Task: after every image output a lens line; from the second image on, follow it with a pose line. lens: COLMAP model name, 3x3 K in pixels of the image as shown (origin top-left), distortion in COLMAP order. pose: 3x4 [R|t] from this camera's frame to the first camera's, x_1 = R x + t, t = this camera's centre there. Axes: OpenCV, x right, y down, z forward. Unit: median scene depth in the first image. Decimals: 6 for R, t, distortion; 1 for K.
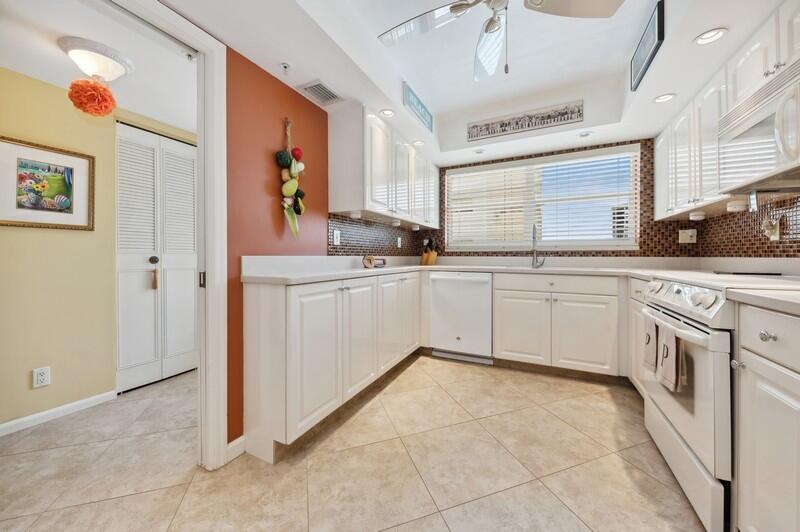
lens RADIAL K [[284.6, 0, 402.2], [0, 284.6, 257.1], [0, 0, 1]] dist [-0.000099, -0.000141]
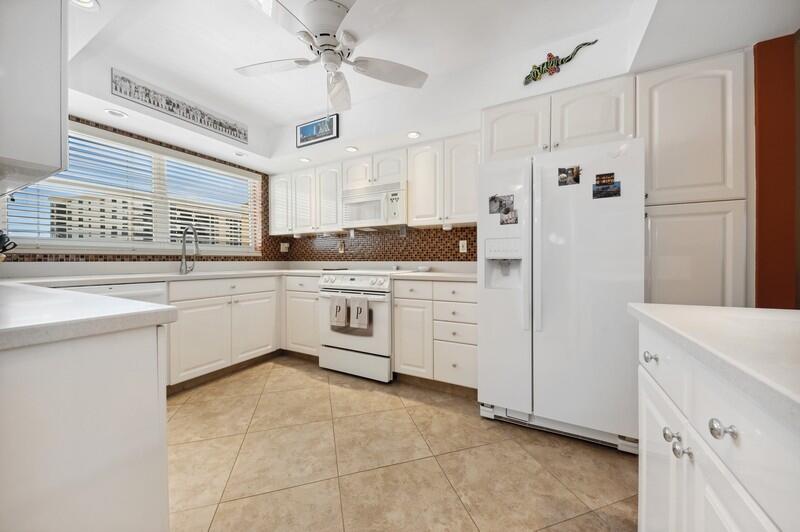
lens RADIAL K [[280.3, 0, 401.8], [0, 280.3, 262.1], [0, 0, 1]] dist [-0.000601, -0.000074]
pose [[0.036088, -0.008071, 0.999316, -0.519884], [0.004647, 0.999958, 0.007908, -0.004696], [-0.999338, 0.004359, 0.036124, 0.350908]]
